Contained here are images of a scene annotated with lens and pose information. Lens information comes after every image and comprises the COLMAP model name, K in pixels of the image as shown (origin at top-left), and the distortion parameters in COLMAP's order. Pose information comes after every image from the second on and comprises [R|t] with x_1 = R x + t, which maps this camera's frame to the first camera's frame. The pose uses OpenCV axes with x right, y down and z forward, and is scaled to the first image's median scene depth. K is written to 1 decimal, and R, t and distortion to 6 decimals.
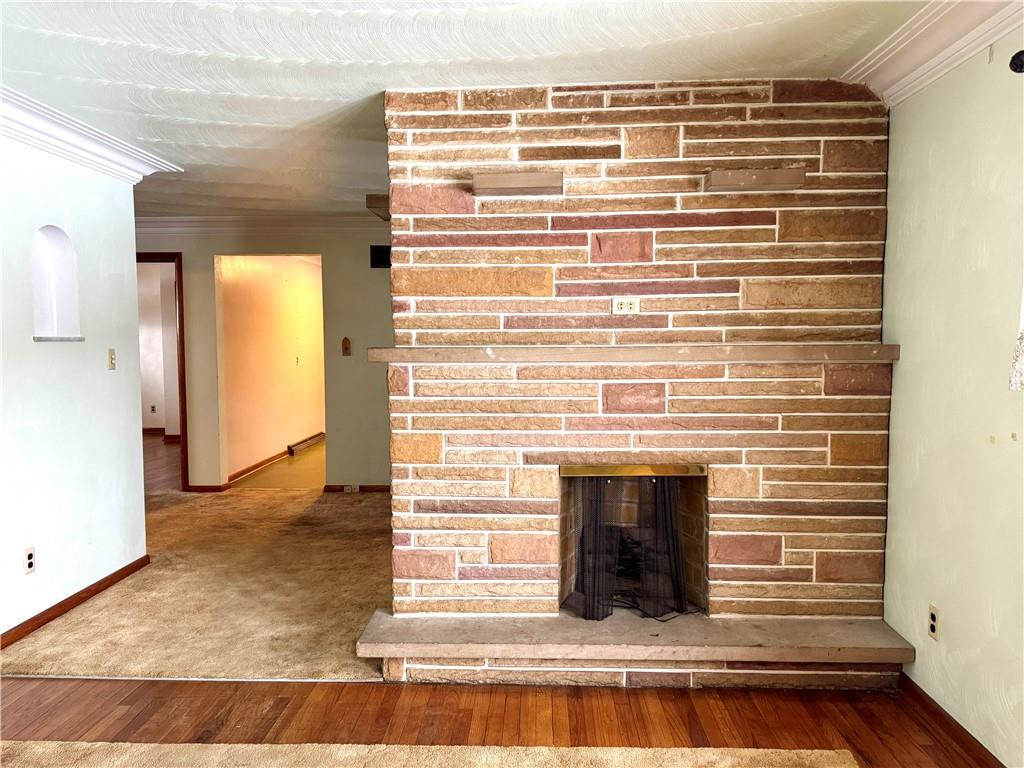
lens RADIAL K [[712.8, 0, 512.0], [0, 712.8, 384.0], [0, 0, 1]] dist [0.127260, -0.177331]
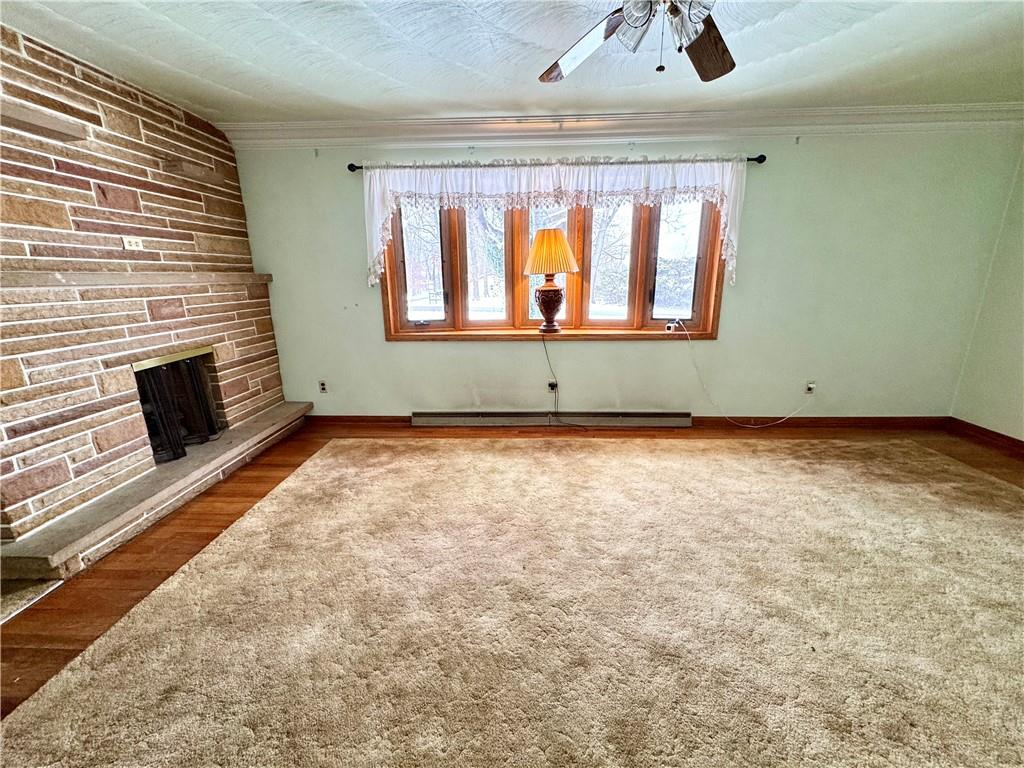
lens RADIAL K [[416.9, 0, 512.0], [0, 416.9, 384.0], [0, 0, 1]] dist [-0.001893, -0.000691]
pose [[-0.001941, -0.244515, 0.969643, -0.702702], [0.072536, 0.967057, 0.244008, 0.011025], [-0.997364, 0.070807, 0.015859, 0.274780]]
